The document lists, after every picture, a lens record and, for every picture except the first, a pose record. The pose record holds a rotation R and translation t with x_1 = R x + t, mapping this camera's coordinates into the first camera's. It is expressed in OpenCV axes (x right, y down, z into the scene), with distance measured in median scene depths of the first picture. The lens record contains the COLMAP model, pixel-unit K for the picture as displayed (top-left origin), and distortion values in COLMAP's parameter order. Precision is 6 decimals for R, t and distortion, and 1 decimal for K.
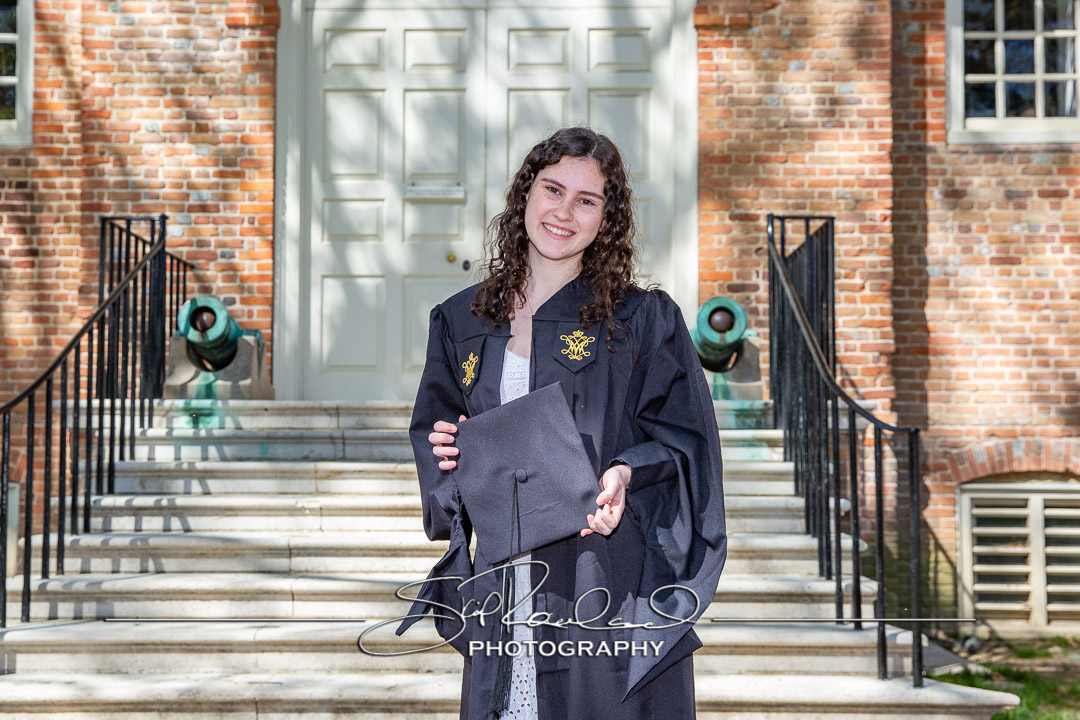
lens RADIAL K [[1427.2, 0, 540.0], [0, 1427.2, 360.0], [0, 0, 1]] dist [0.065519, 0.065596]
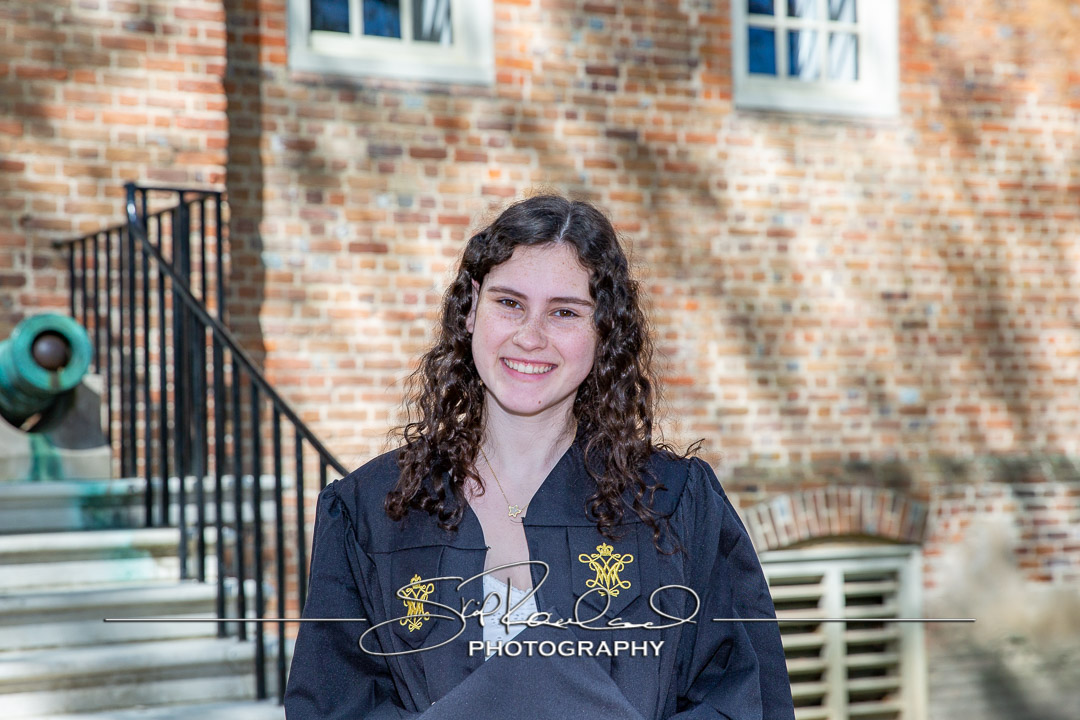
lens RADIAL K [[2191.7, 0, 542.0], [0, 2191.7, 412.7], [0, 0, 1]] dist [0.152049, 0.061412]
pose [[0.859117, -0.009844, 0.511685, -0.145874], [-0.012732, 0.999094, 0.040599, -0.034686], [-0.511621, -0.041394, 0.858213, 0.055221]]
